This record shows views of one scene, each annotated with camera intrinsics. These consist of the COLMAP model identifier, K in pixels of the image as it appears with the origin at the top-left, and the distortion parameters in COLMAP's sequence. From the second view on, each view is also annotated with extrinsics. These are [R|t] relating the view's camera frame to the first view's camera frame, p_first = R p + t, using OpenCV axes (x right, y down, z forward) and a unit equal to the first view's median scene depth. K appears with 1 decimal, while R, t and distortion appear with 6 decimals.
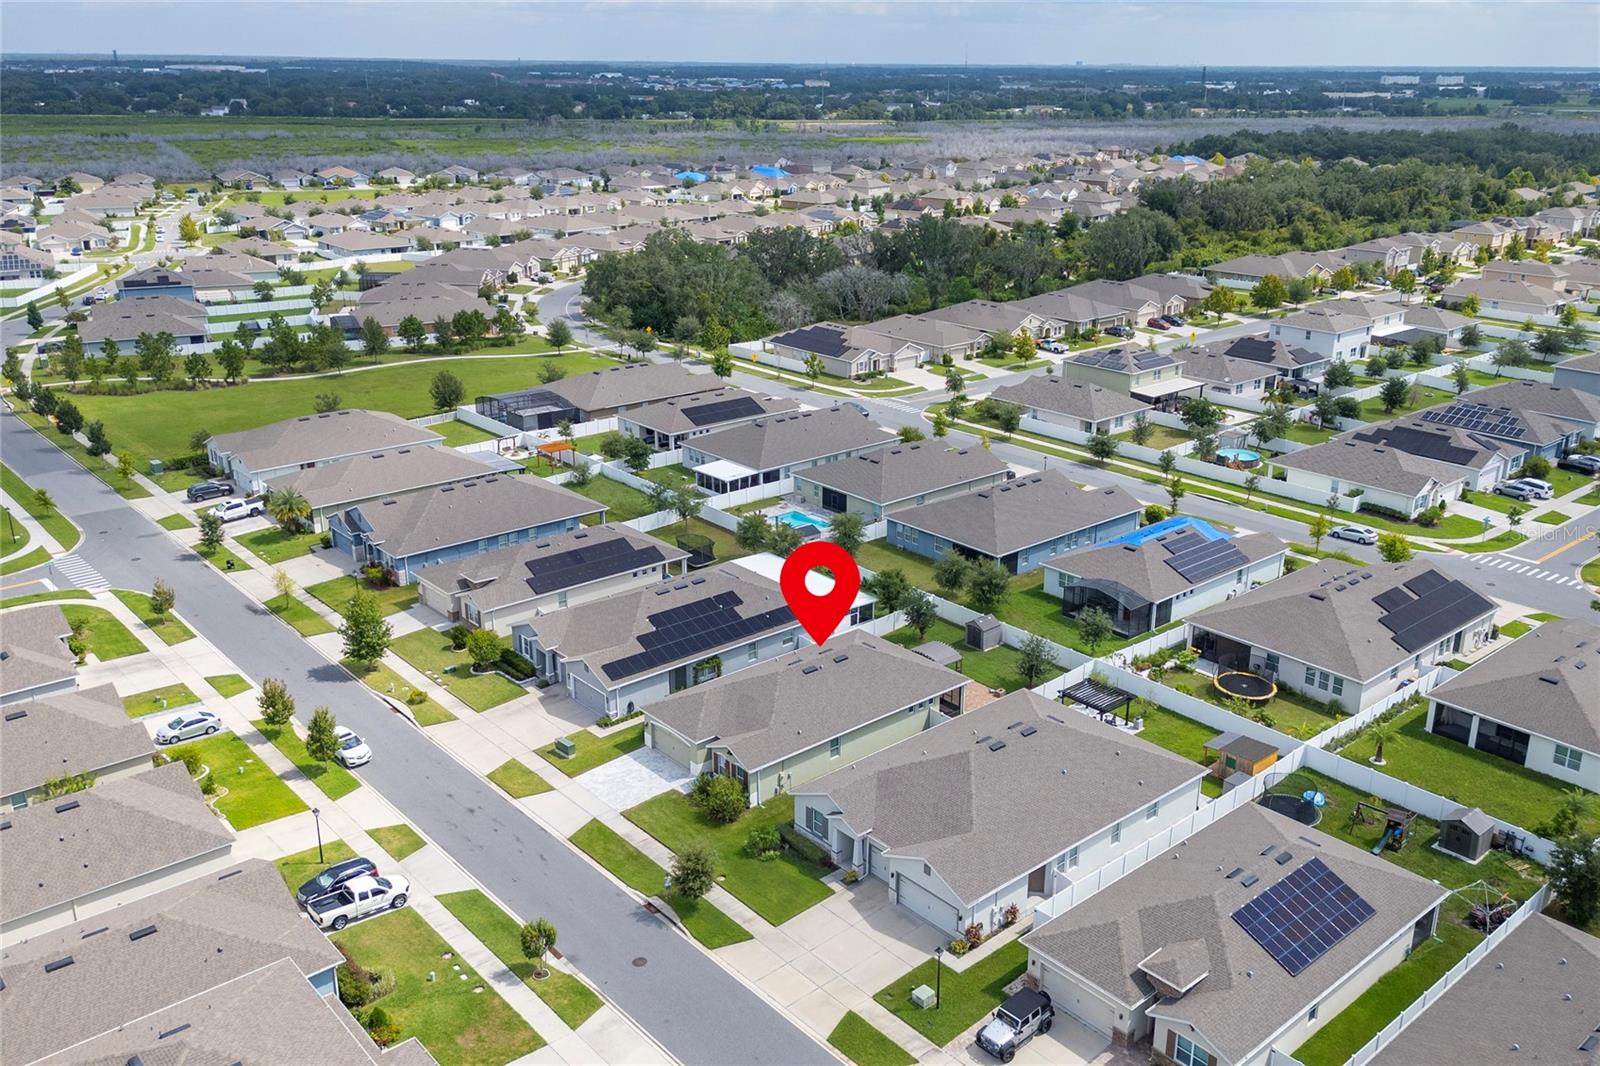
lens RADIAL K [[1344.2, 0, 825.8], [0, 1344.2, 530.6], [0, 0, 1]] dist [0.073790, -0.091270]
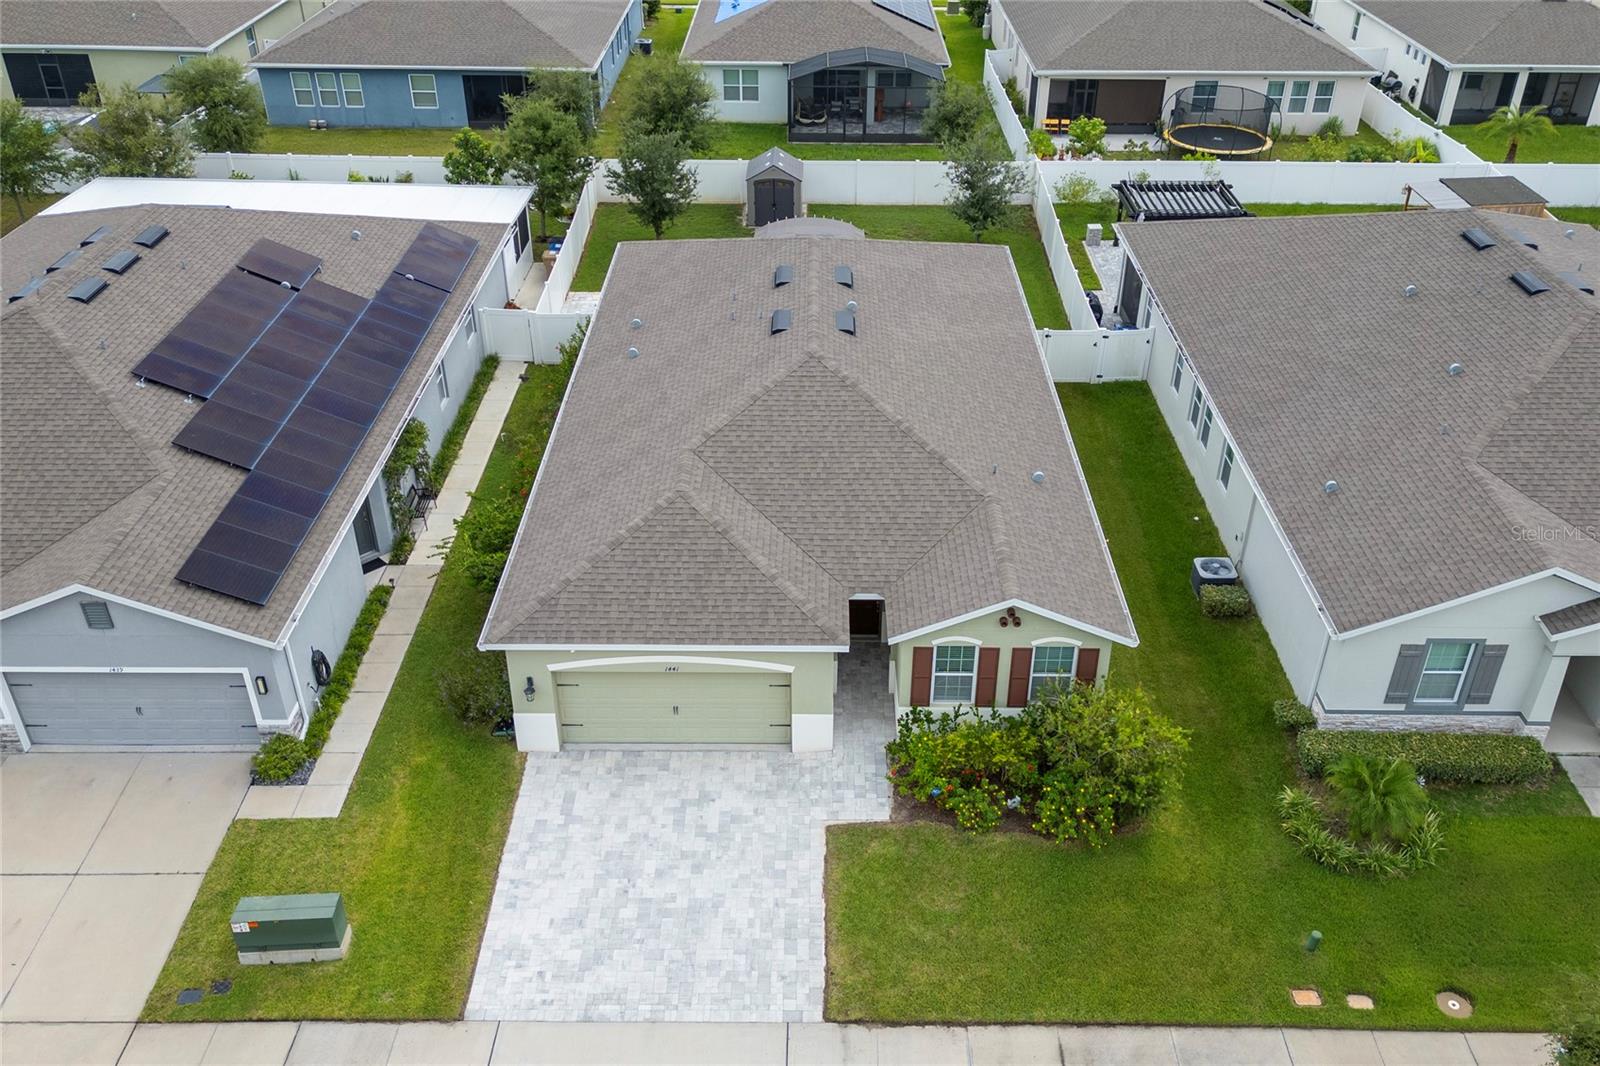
lens RADIAL K [[1344.2, 0, 825.8], [0, 1344.2, 530.6], [0, 0, 1]] dist [0.073790, -0.091270]
pose [[0.659607, -0.403914, 0.633855, -0.246490], [0.240951, 0.912455, 0.330708, 0.037155], [-0.711942, -0.065410, 0.699185, 0.738546]]
